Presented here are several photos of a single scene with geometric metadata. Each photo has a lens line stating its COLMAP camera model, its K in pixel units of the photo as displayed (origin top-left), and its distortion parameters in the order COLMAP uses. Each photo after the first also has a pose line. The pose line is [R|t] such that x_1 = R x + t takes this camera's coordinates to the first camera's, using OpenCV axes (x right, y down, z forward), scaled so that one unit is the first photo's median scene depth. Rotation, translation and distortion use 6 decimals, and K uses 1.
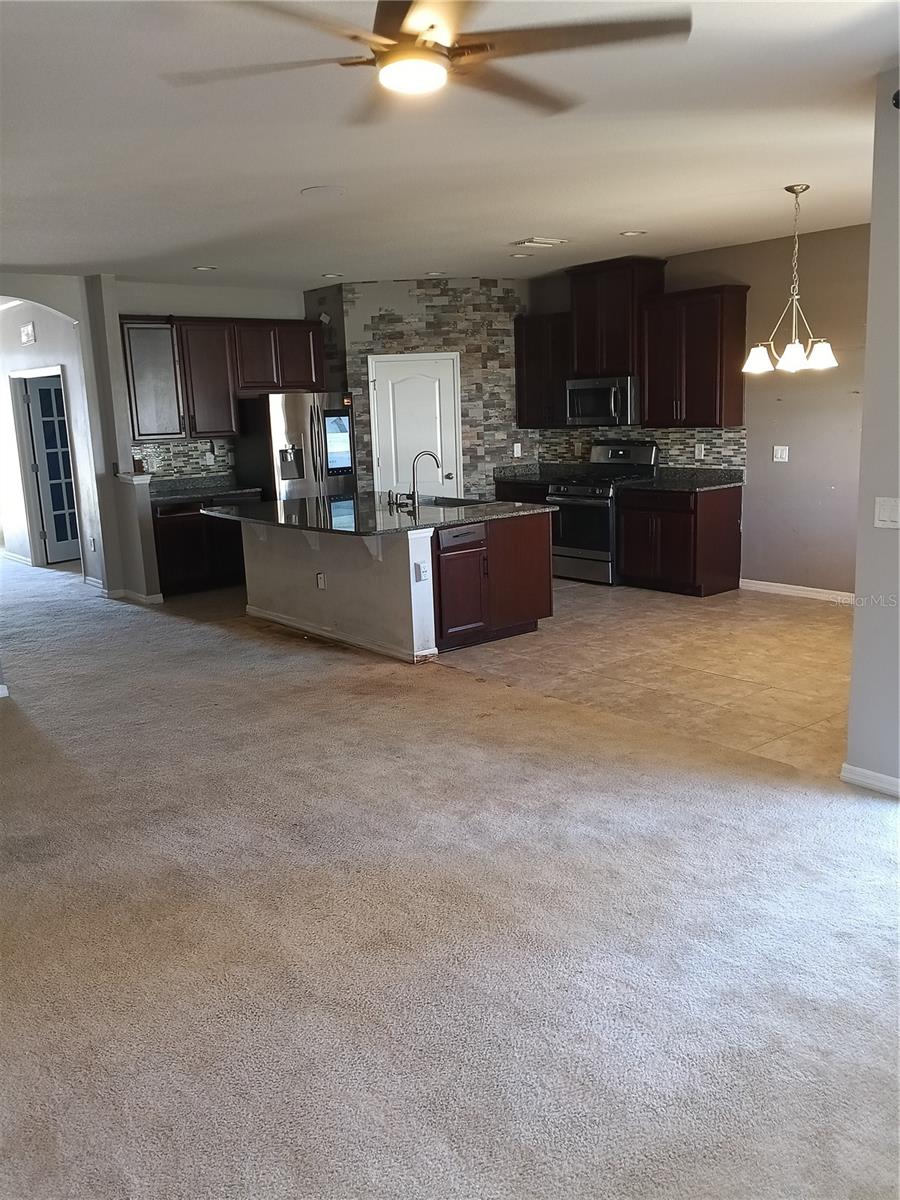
lens RADIAL K [[1000.7, 0, 459.6], [0, 1000.7, 602.9], [0, 0, 1]] dist [0.117272, -0.211864]
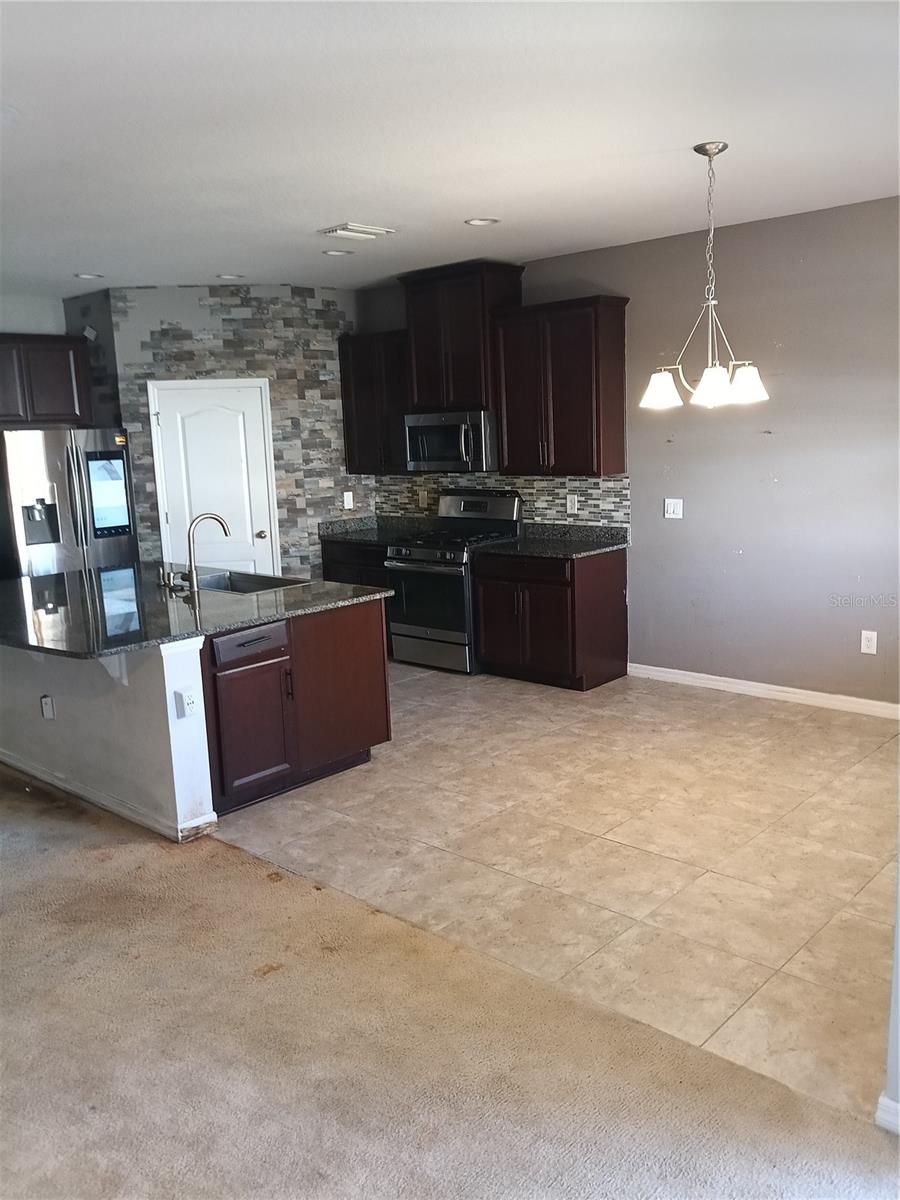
lens RADIAL K [[1000.7, 0, 459.6], [0, 1000.7, 602.9], [0, 0, 1]] dist [0.117272, -0.211864]
pose [[0.989739, -0.026759, 0.140360, 0.037072], [0.030675, 0.999196, -0.025812, -0.056351], [-0.139556, 0.029852, 0.989764, 0.236256]]
